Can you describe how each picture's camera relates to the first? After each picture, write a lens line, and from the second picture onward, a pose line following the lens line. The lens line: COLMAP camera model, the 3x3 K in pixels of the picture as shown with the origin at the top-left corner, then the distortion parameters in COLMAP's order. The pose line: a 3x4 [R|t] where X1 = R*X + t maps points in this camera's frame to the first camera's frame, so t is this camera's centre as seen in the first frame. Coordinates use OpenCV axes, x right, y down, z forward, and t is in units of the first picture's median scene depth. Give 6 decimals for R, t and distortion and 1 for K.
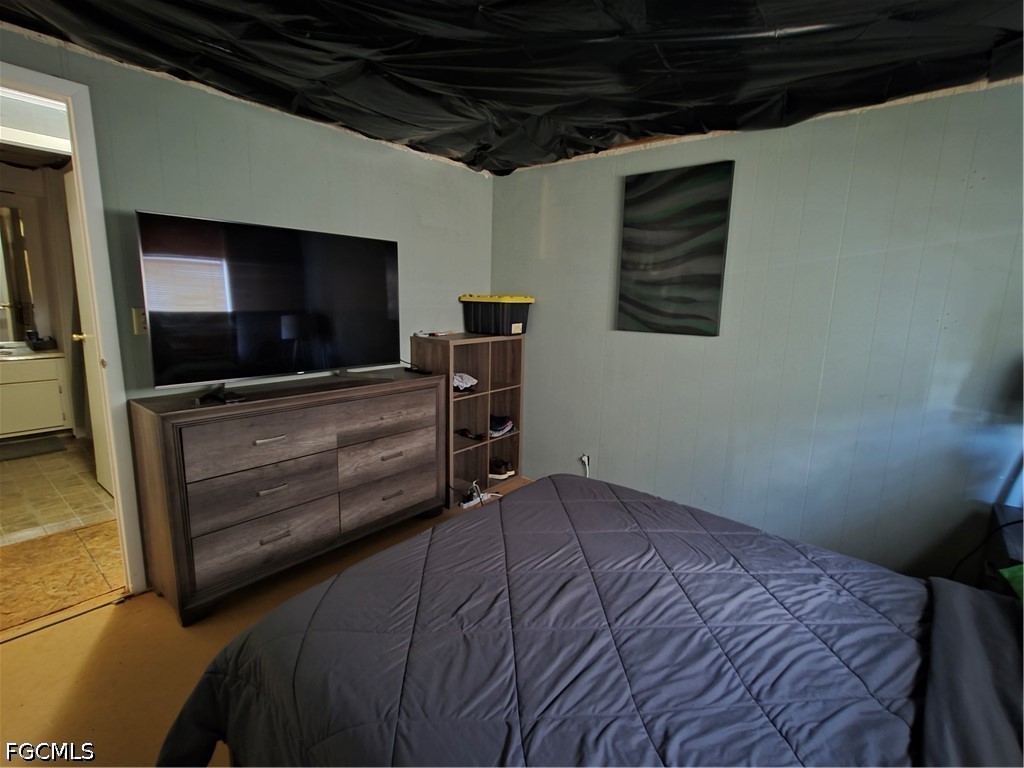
lens RADIAL K [[491.8, 0, 512.0], [0, 491.8, 384.0], [0, 0, 1]] dist [-0.011907, 0.000110]
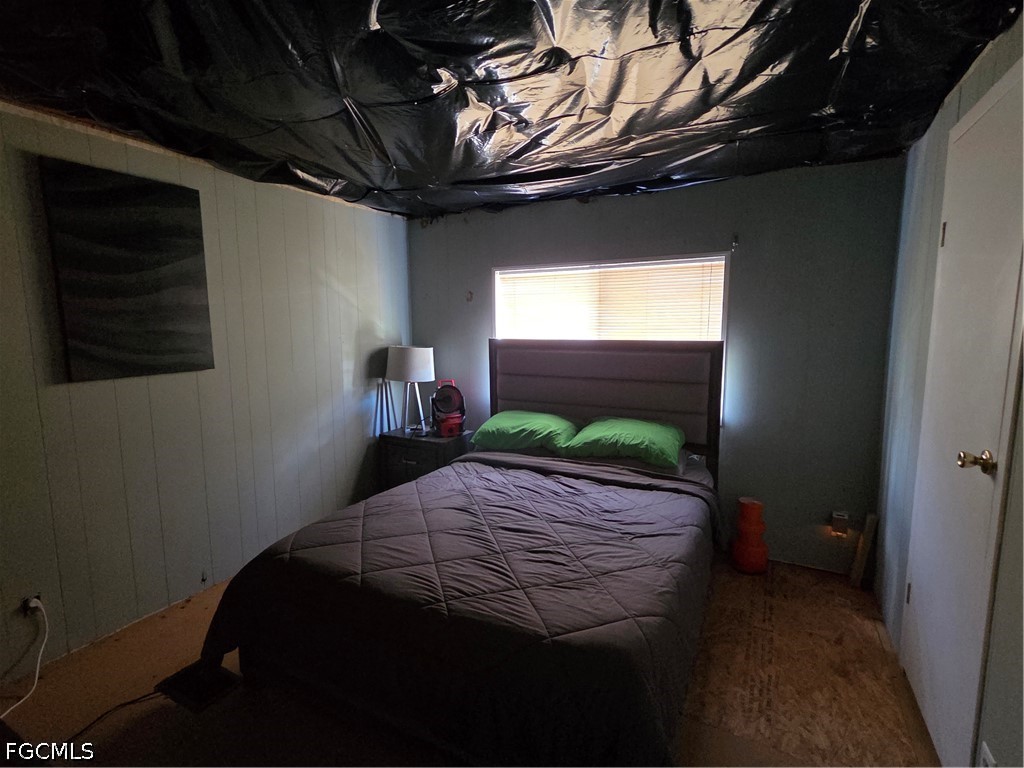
lens RADIAL K [[491.8, 0, 512.0], [0, 491.8, 384.0], [0, 0, 1]] dist [-0.011907, 0.000110]
pose [[-0.192628, -0.154680, 0.969004, -0.700018], [0.178808, 0.965432, 0.189655, -0.159152], [-0.964843, 0.209799, -0.158311, 0.652373]]
